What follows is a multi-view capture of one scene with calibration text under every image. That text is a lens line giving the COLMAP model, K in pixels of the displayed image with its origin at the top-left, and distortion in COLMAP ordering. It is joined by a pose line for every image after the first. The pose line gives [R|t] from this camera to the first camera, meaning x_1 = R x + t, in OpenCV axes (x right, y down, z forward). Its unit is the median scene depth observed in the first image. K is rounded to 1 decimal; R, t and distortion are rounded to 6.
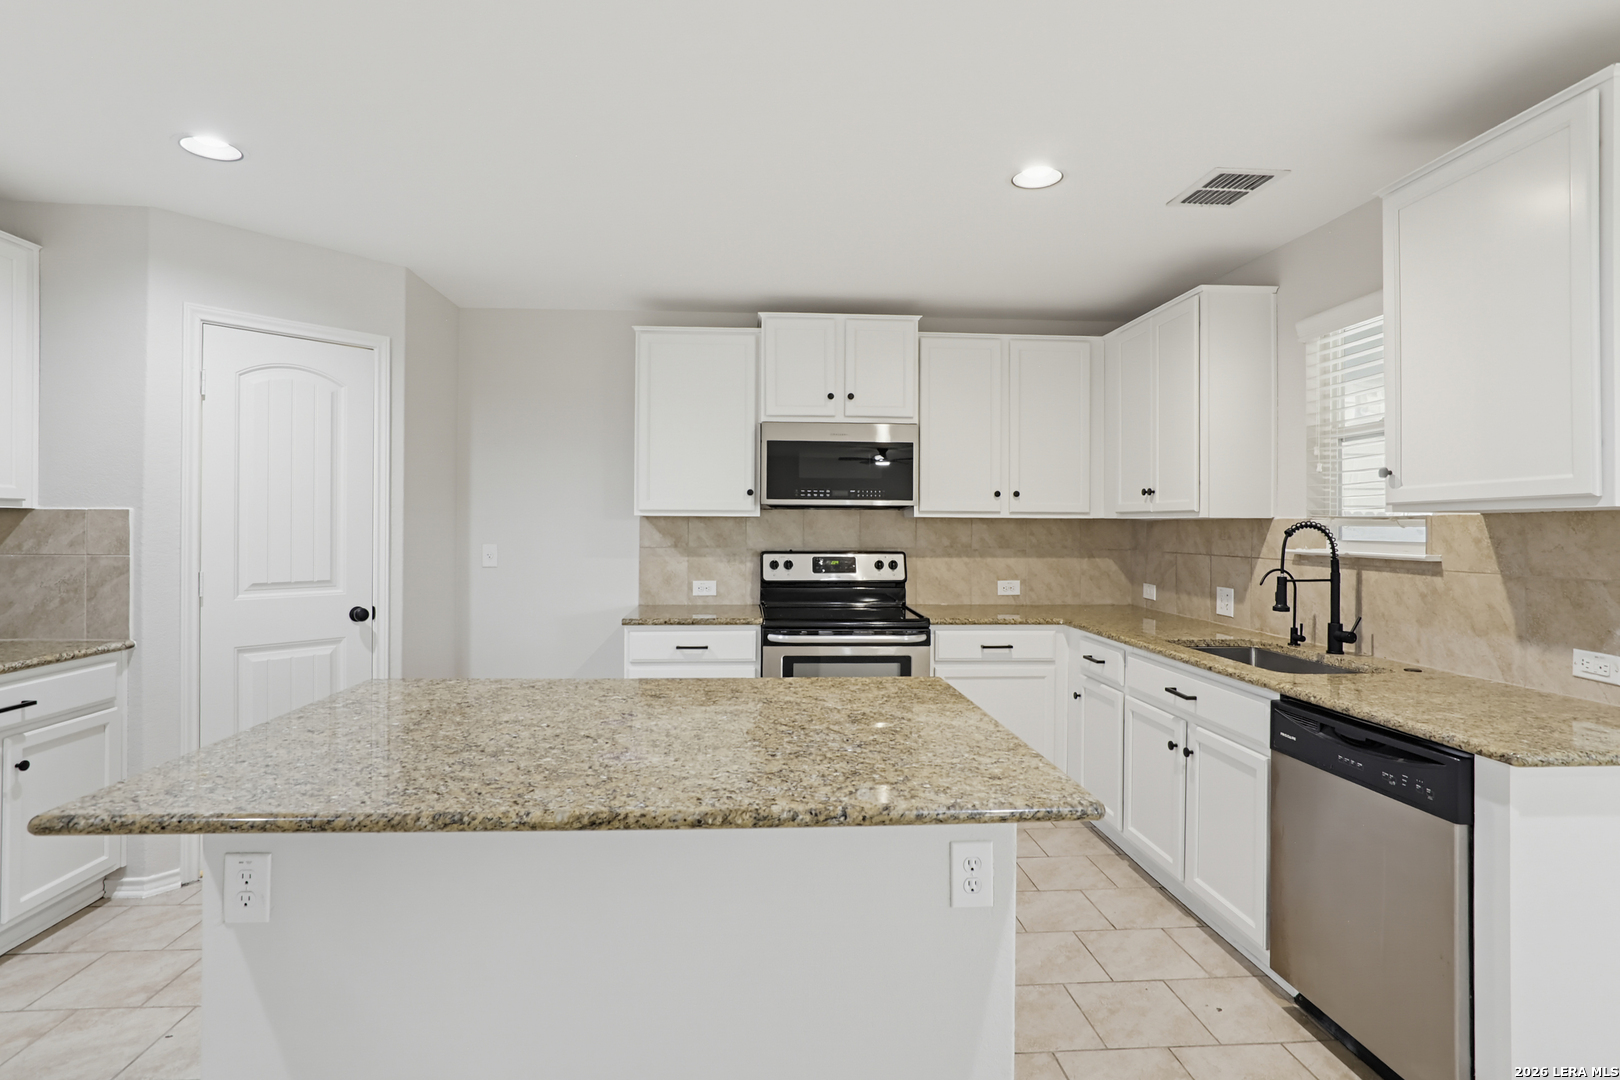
lens RADIAL K [[819.7, 0, 782.3], [0, 819.7, 523.2], [0, 0, 1]] dist [-0.023177, 0.008330]
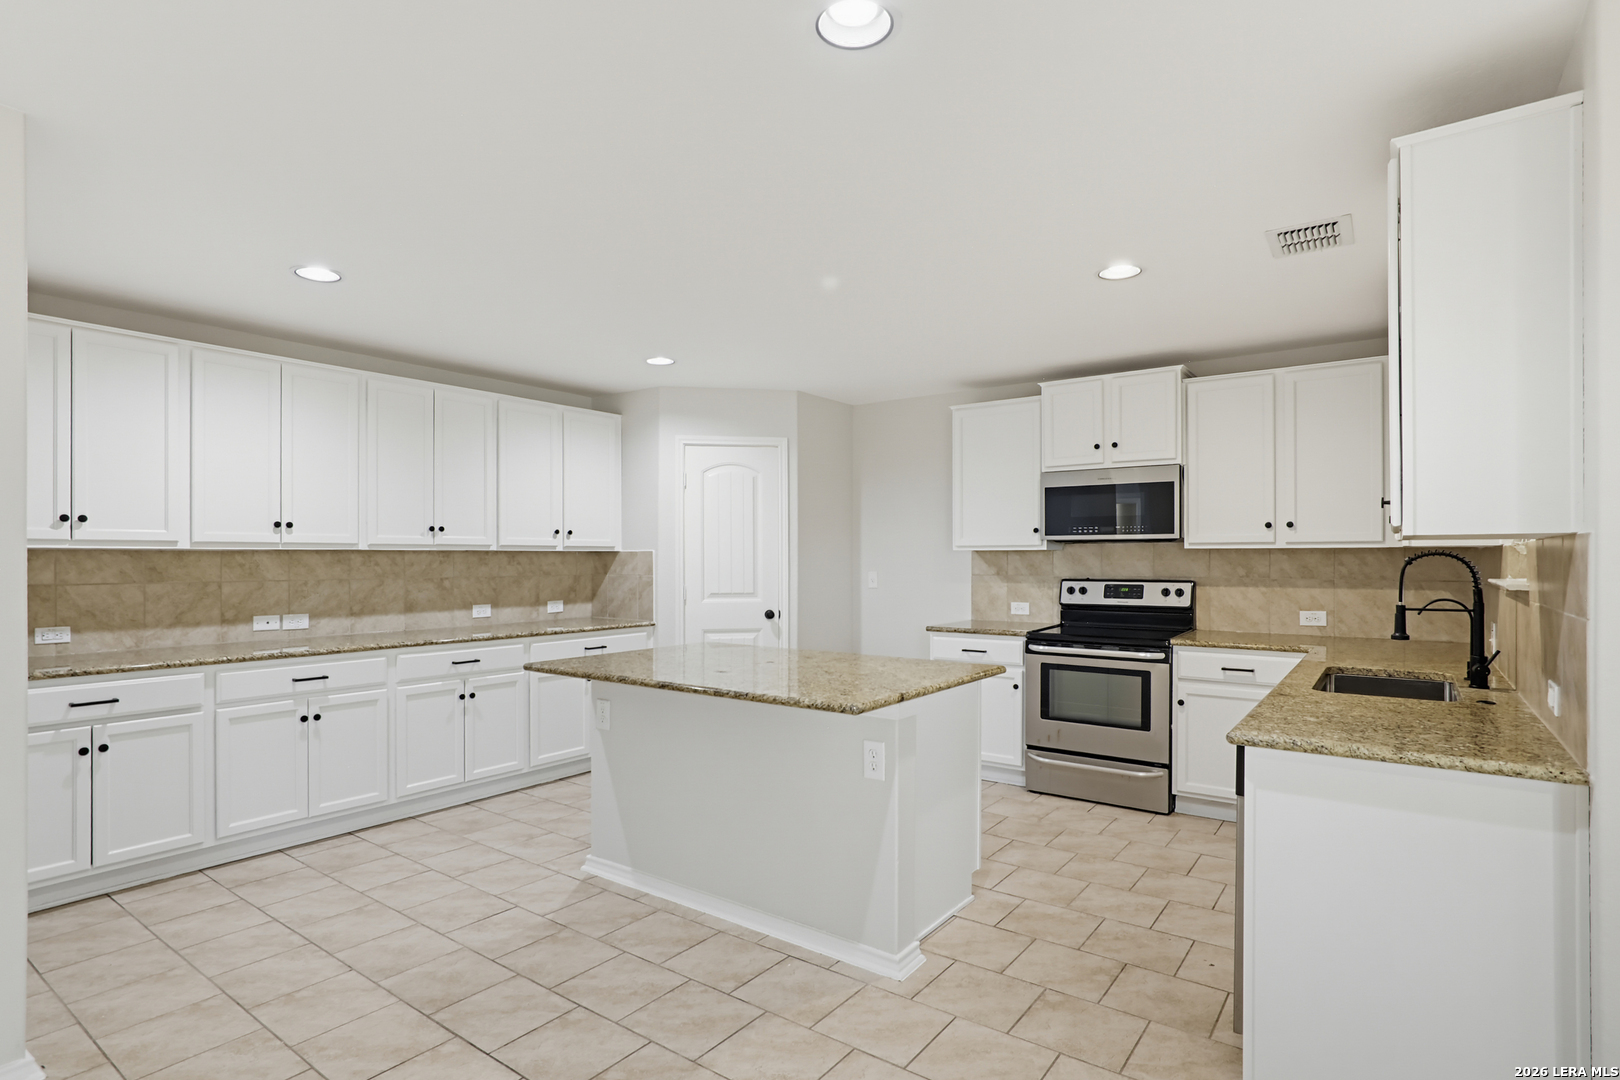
lens RADIAL K [[819.7, 0, 801.8], [0, 819.7, 551.8], [0, 0, 1]] dist [-0.023177, 0.008330]
pose [[0.770925, -0.010928, -0.636832, 0.484787], [0.007441, 0.999939, -0.008152, 0.001946], [0.636882, 0.001546, 0.770960, -0.170234]]
